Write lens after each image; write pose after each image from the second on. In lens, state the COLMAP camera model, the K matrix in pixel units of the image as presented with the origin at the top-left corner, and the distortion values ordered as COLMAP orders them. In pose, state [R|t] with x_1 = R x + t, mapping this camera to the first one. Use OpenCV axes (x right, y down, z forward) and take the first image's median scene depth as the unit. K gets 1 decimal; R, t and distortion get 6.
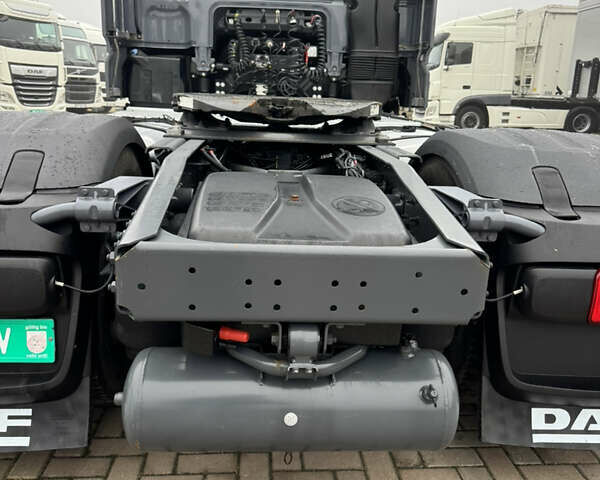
lens RADIAL K [[560.6, 0, 293.4], [0, 560.6, 237.3], [0, 0, 1]] dist [0.132340, -0.267457]
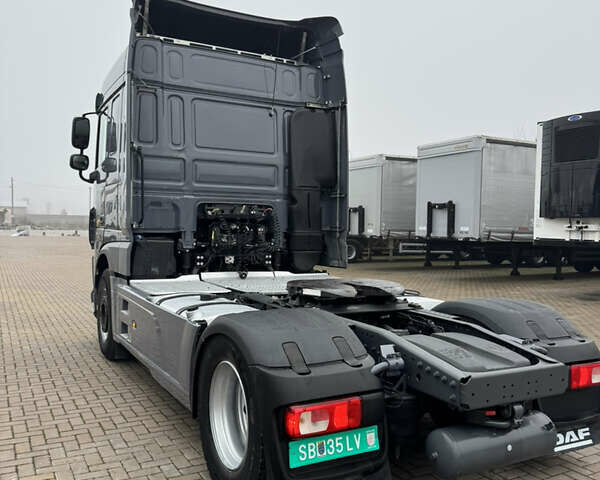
lens RADIAL K [[560.6, 0, 293.4], [0, 560.6, 237.3], [0, 0, 1]] dist [0.132340, -0.267457]
pose [[0.907908, -0.026313, 0.418342, -0.486502], [0.115862, 0.974898, -0.190132, -0.047885], [-0.402838, 0.221092, 0.888166, -0.244900]]
